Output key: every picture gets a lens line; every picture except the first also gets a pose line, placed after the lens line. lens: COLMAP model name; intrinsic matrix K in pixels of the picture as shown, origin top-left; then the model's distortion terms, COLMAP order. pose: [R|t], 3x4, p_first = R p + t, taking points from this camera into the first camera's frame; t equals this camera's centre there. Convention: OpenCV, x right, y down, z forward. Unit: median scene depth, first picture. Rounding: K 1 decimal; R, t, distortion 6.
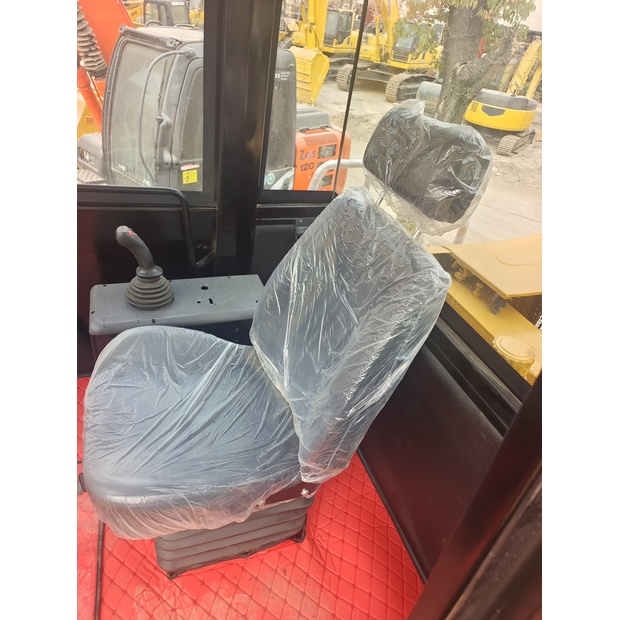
lens RADIAL K [[424.7, 0, 321.8], [0, 424.7, 311.9], [0, 0, 1]] dist [0.092026, -0.073568]
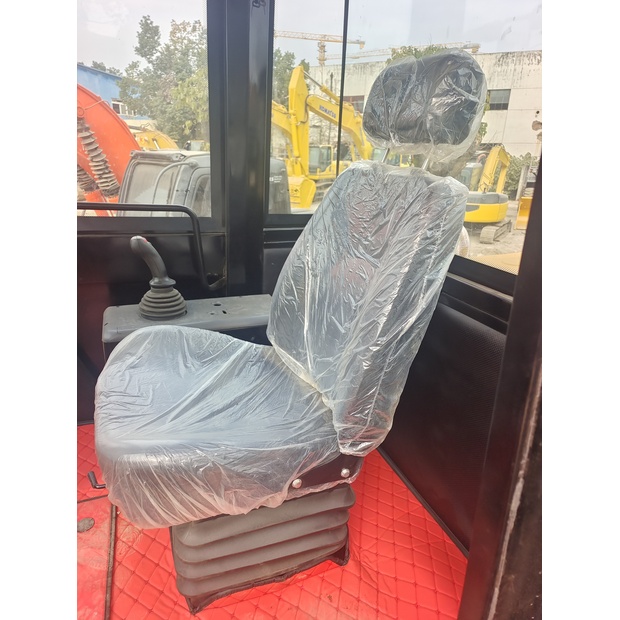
lens RADIAL K [[424.7, 0, 321.8], [0, 424.7, 311.9], [0, 0, 1]] dist [0.092026, -0.073568]
pose [[0.994283, -0.106771, 0.001382, -0.041858], [0.103772, 0.963138, -0.248186, 0.261136], [0.025168, 0.246910, 0.968711, 0.060984]]
